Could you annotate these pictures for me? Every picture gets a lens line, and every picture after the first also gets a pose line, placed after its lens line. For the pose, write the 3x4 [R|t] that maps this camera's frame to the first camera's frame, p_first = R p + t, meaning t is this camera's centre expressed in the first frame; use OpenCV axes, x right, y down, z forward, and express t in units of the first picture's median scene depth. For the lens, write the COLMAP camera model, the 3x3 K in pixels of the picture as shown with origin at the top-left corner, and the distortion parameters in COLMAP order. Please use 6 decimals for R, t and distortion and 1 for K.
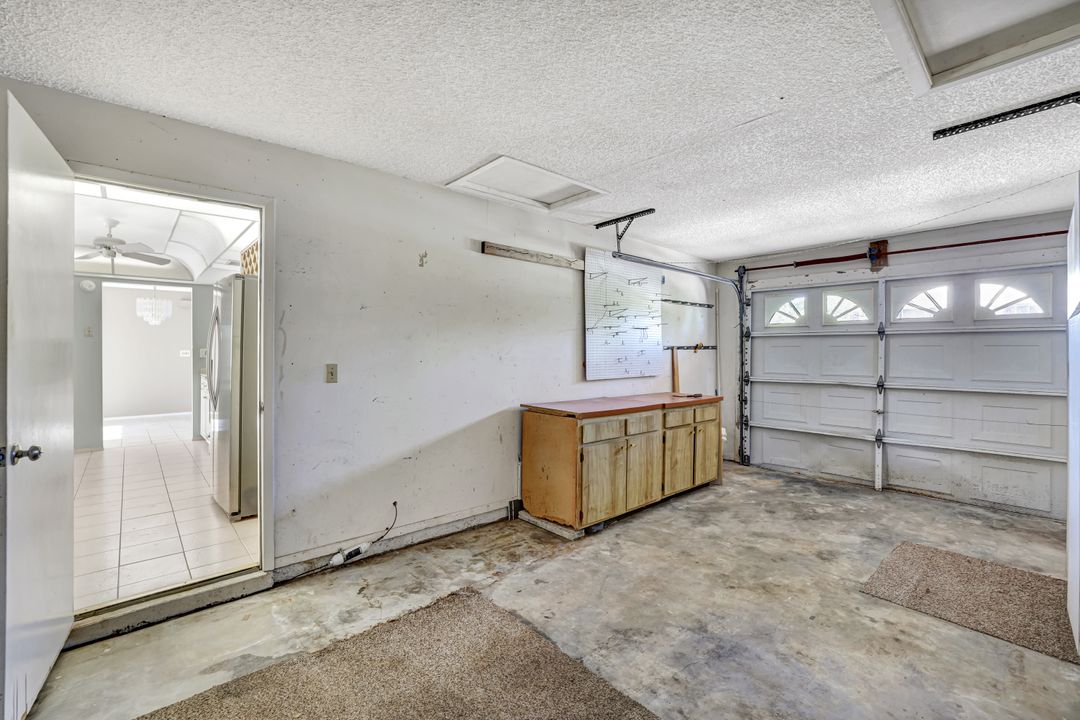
lens RADIAL K [[466.9, 0, 532.6], [0, 466.9, 354.7], [0, 0, 1]] dist [-0.045162, 0.016506]
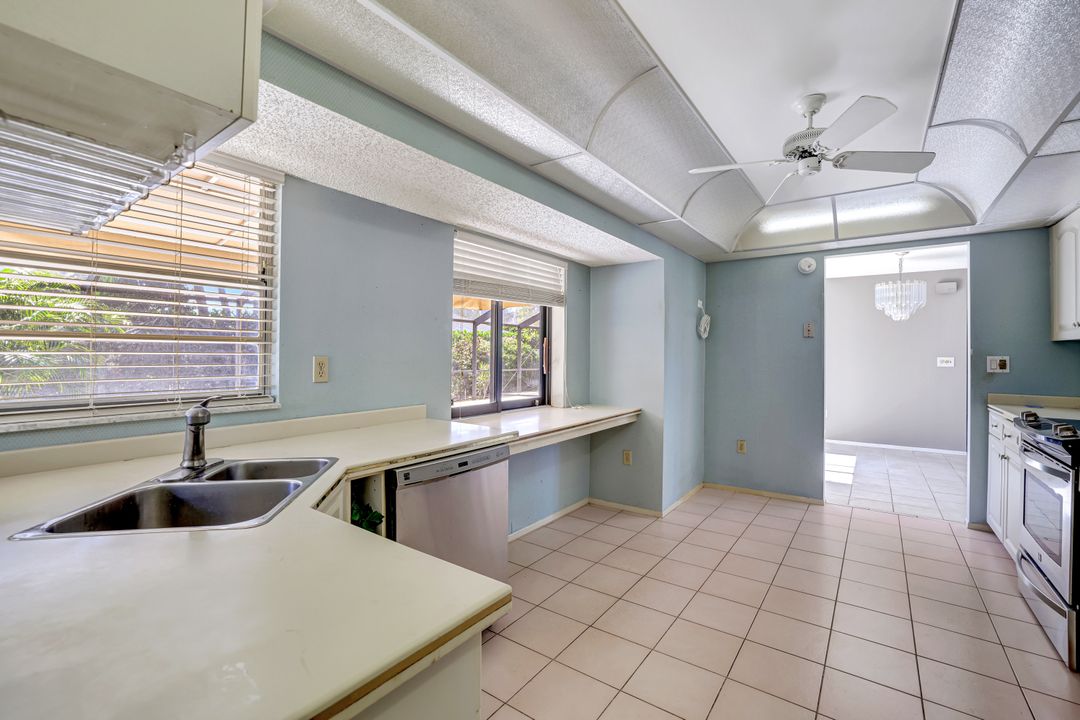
lens RADIAL K [[466.9, 0, 532.6], [0, 466.9, 354.7], [0, 0, 1]] dist [-0.045162, 0.016506]
pose [[0.199680, -0.002680, -0.979858, -0.315452], [-0.012889, 0.999903, -0.005361, -0.002364], [0.979776, 0.013700, 0.199626, 0.380325]]
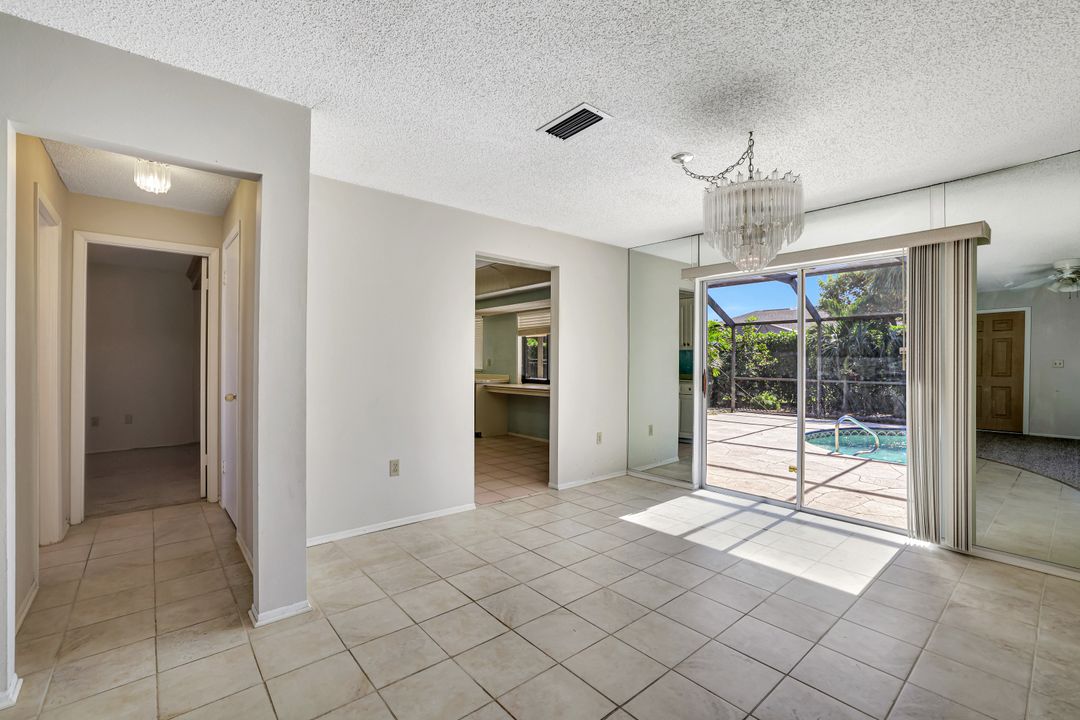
lens RADIAL K [[466.9, 0, 536.5], [0, 466.9, 352.6], [0, 0, 1]] dist [-0.054376, 0.023544]
pose [[-0.999180, -0.005064, 0.040178, -0.579568], [-0.005437, 0.999943, -0.009186, -0.004972], [-0.040129, -0.009397, -0.999150, 0.984298]]
